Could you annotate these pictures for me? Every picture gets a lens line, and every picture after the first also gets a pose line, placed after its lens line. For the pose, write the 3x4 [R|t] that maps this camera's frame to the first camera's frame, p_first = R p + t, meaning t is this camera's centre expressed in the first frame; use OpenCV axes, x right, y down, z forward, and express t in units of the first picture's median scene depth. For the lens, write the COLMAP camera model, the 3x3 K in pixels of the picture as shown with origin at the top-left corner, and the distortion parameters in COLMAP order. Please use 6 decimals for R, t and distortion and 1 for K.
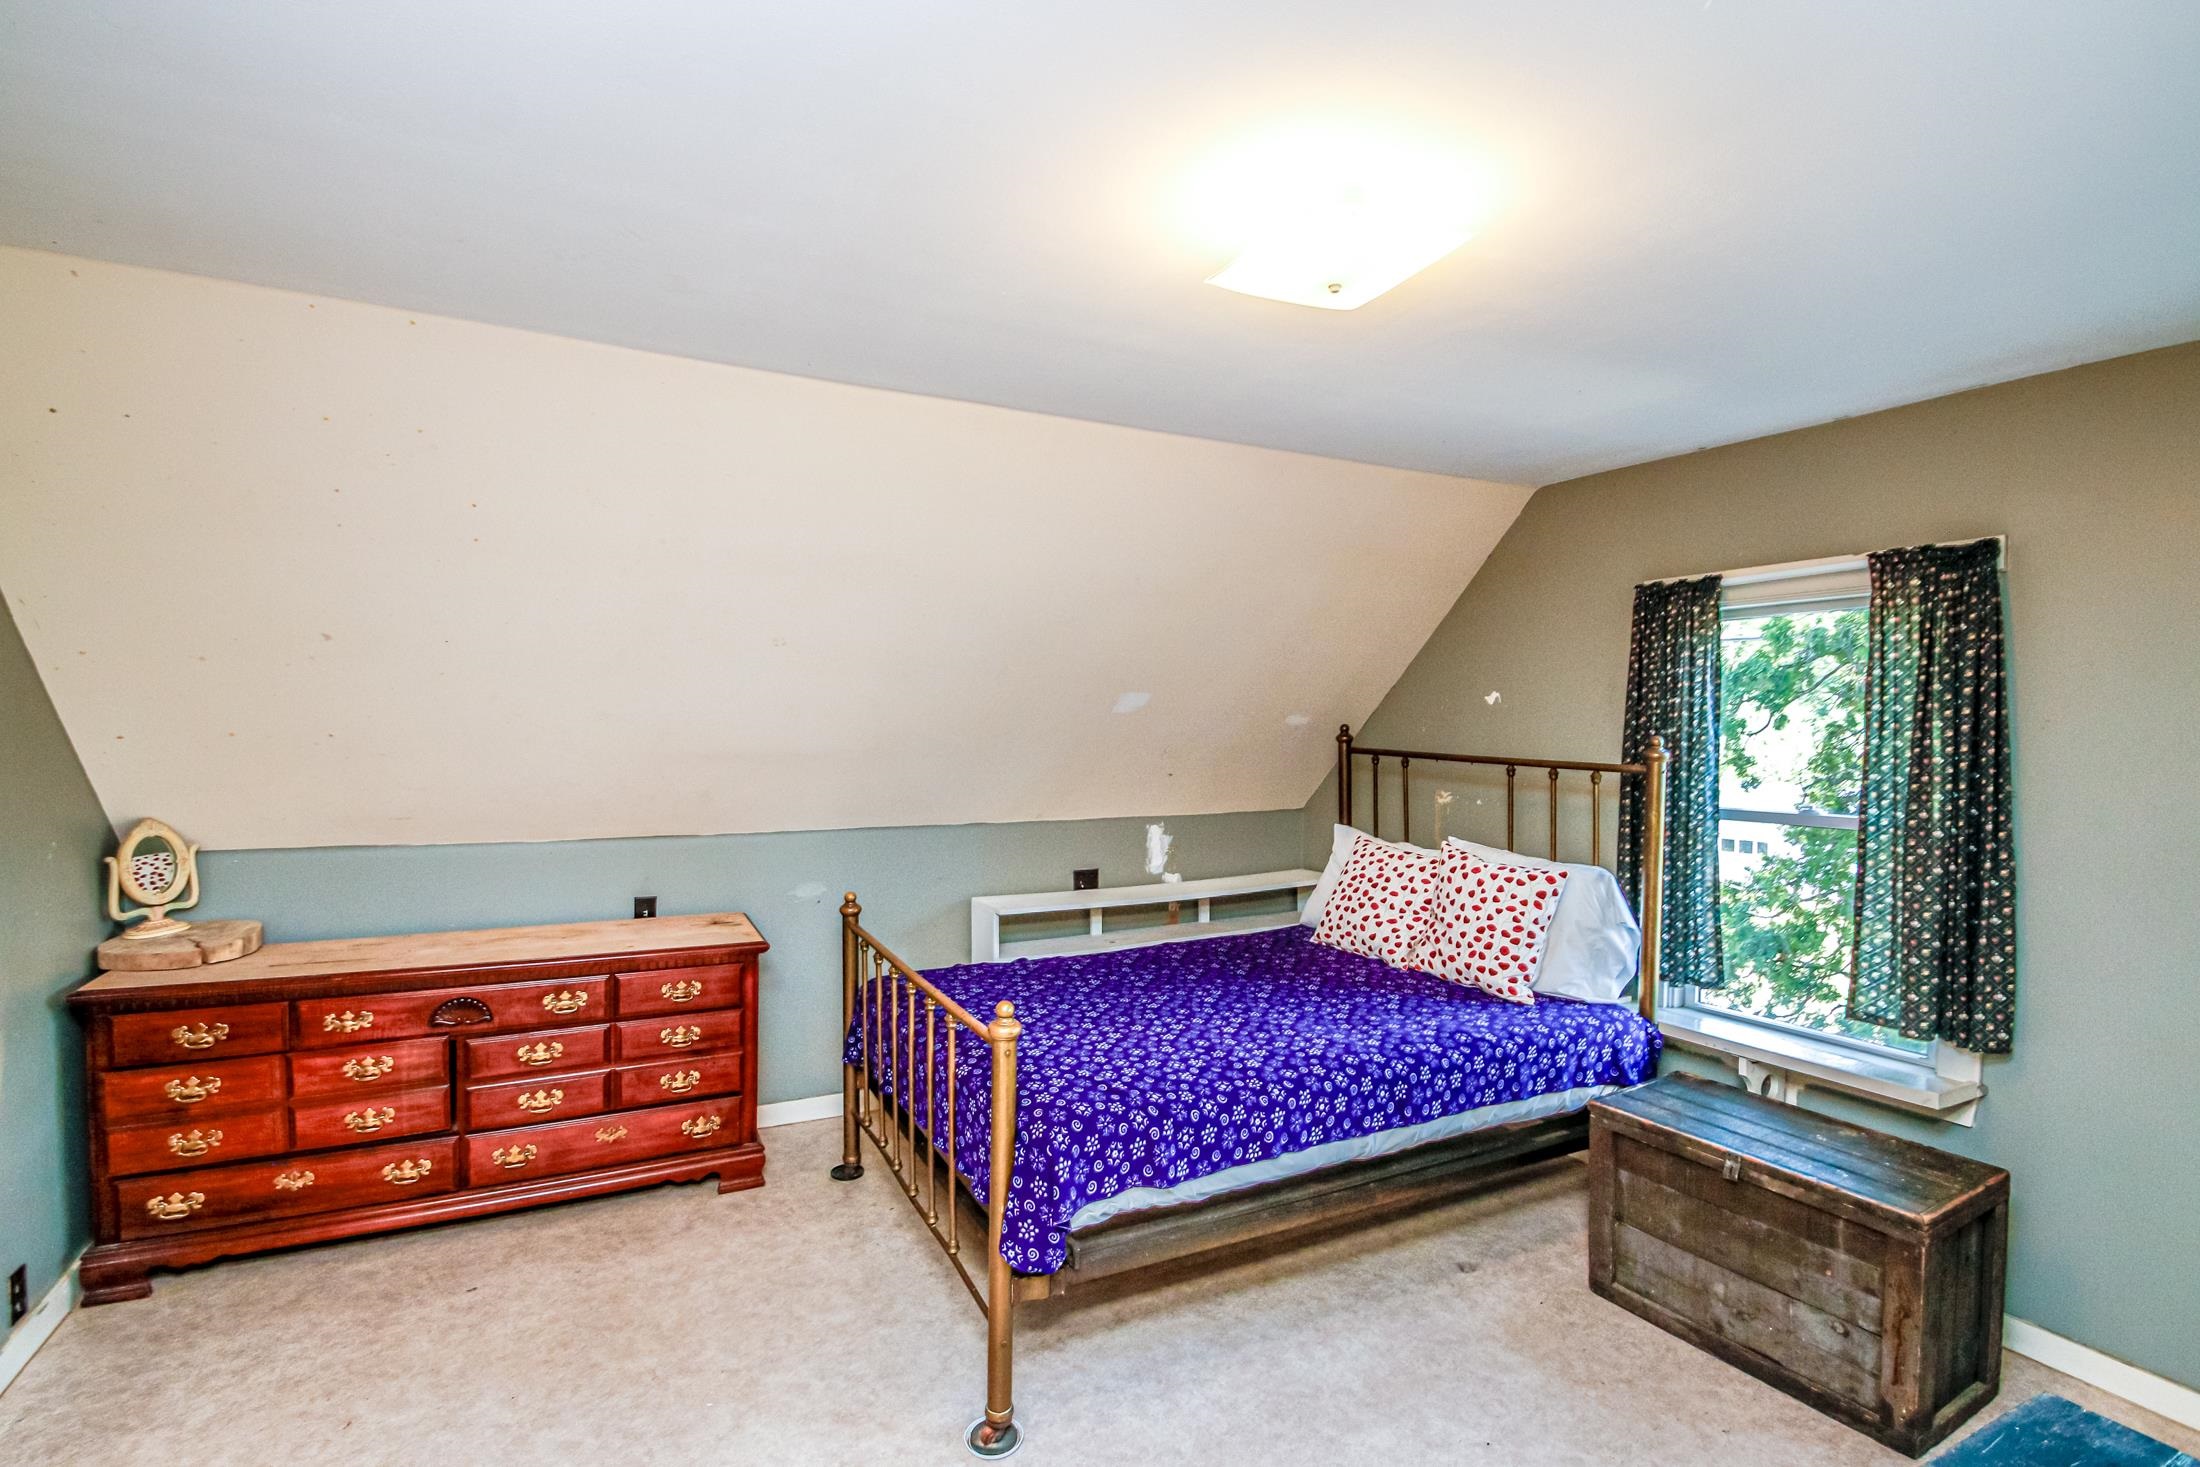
lens RADIAL K [[1048.5, 0, 1096.4], [0, 1048.5, 731.9], [0, 0, 1]] dist [0.010175, -0.000312]
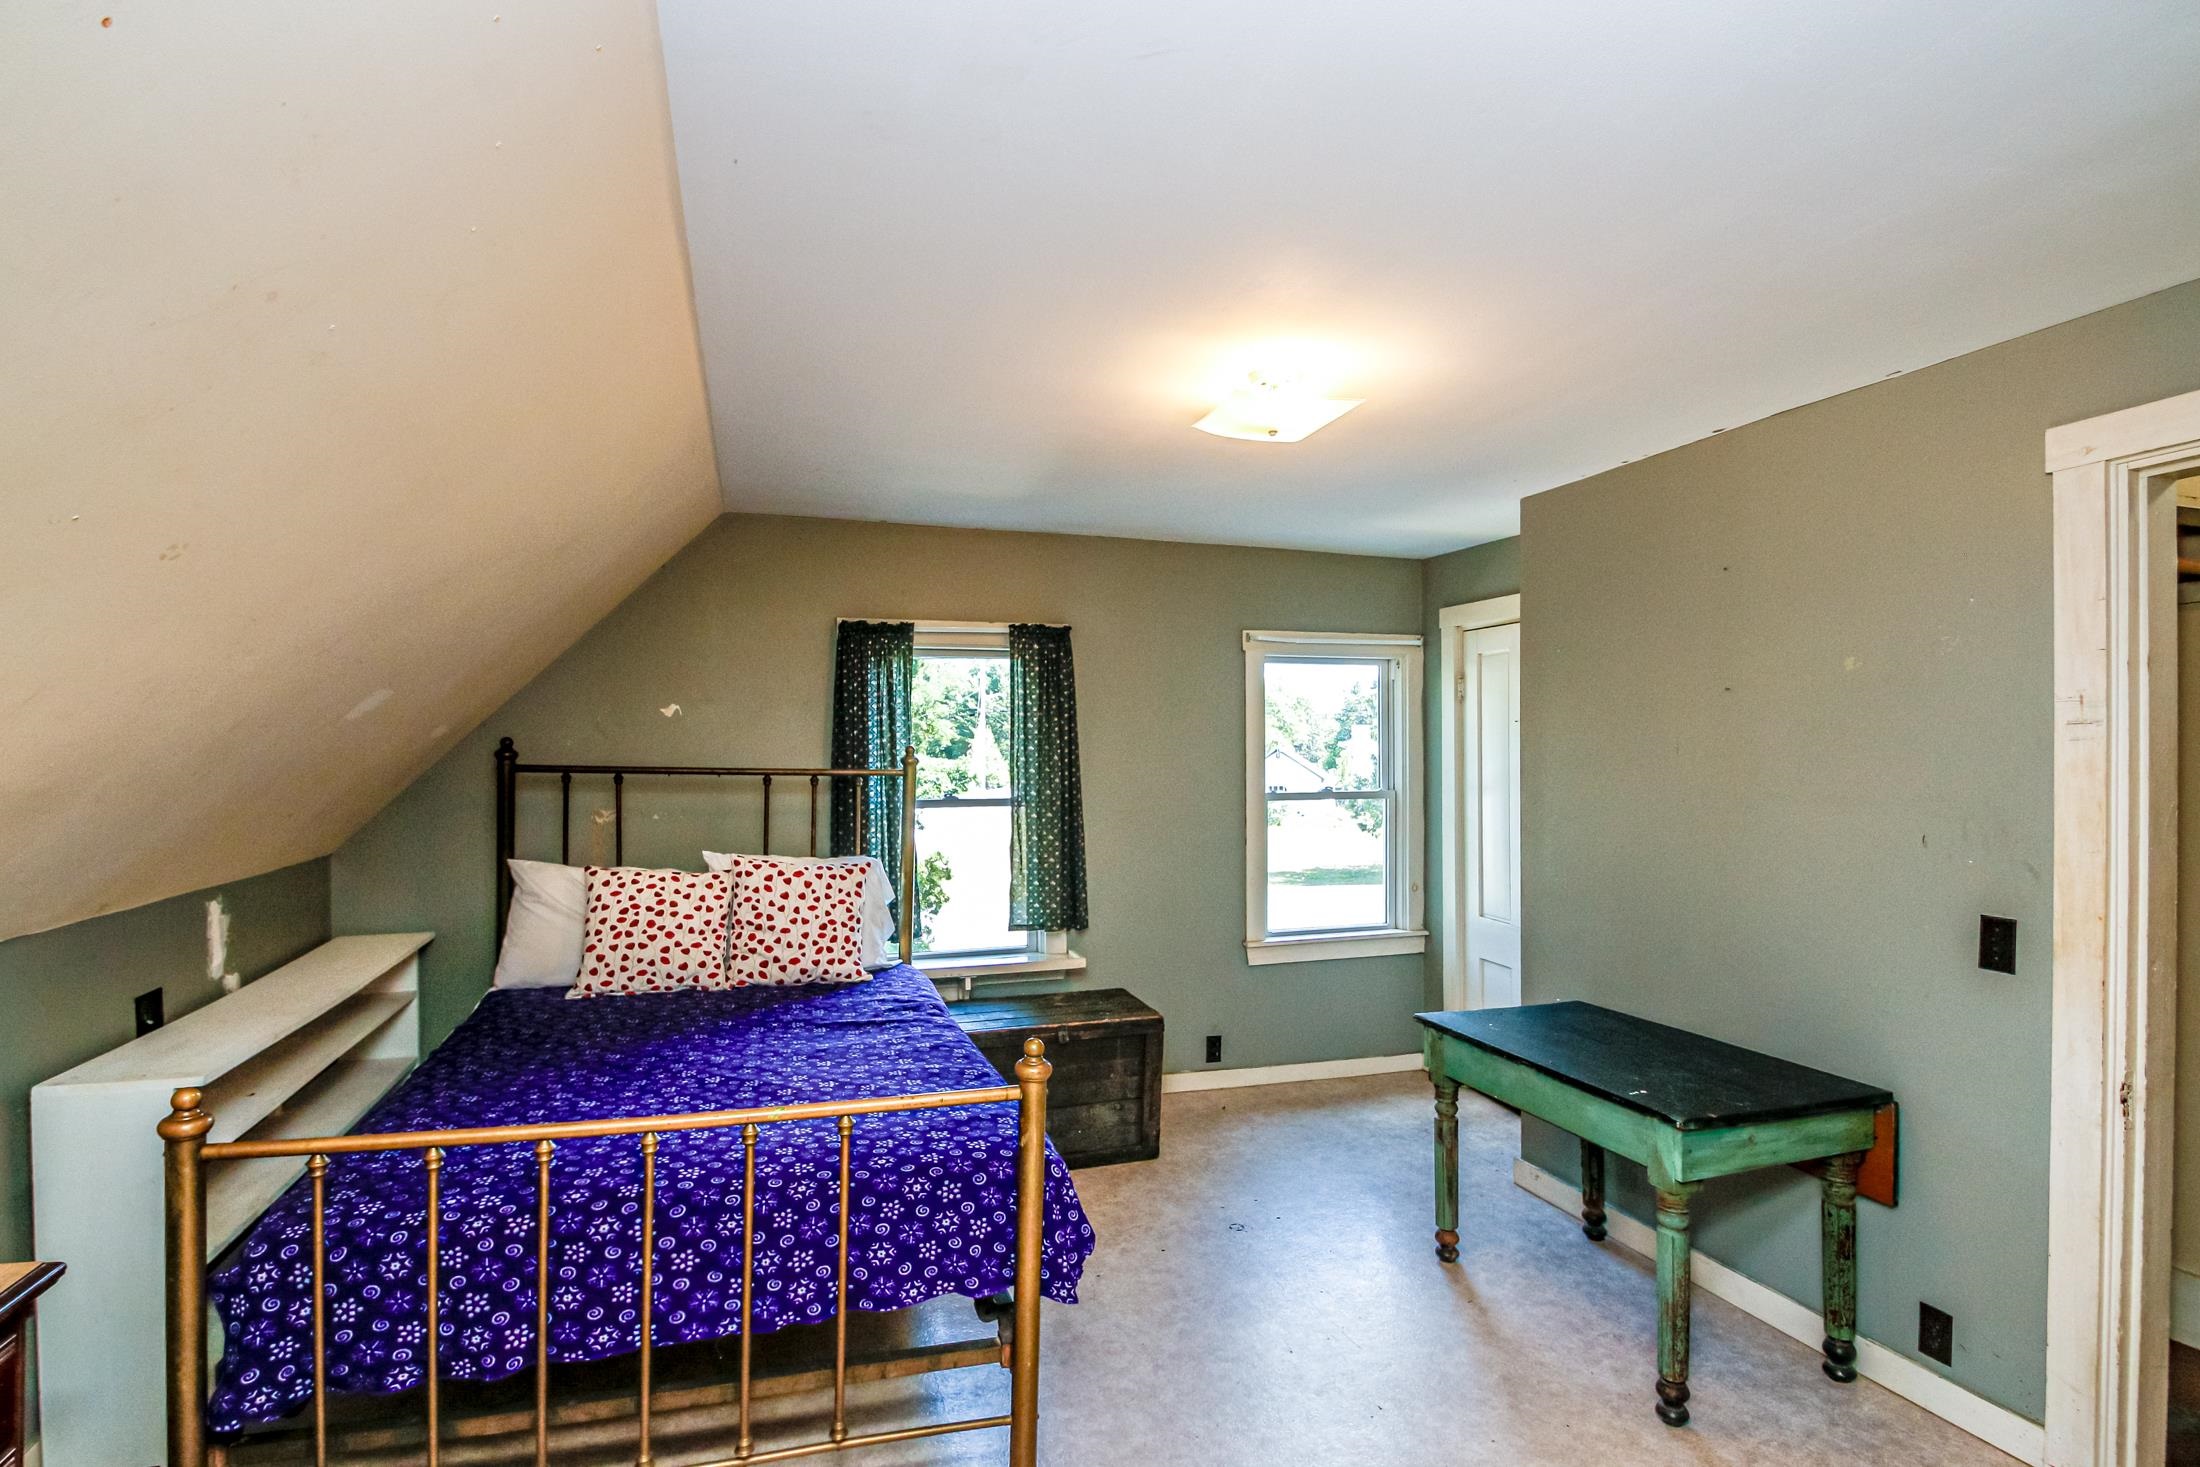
lens RADIAL K [[1048.5, 0, 1090.9], [0, 1048.5, 741.9], [0, 0, 1]] dist [0.010175, -0.000312]
pose [[0.186245, -0.004577, 0.982493, -0.624811], [0.009469, 0.999951, 0.002863, -0.001800], [-0.982458, 0.008770, 0.186279, 0.512223]]
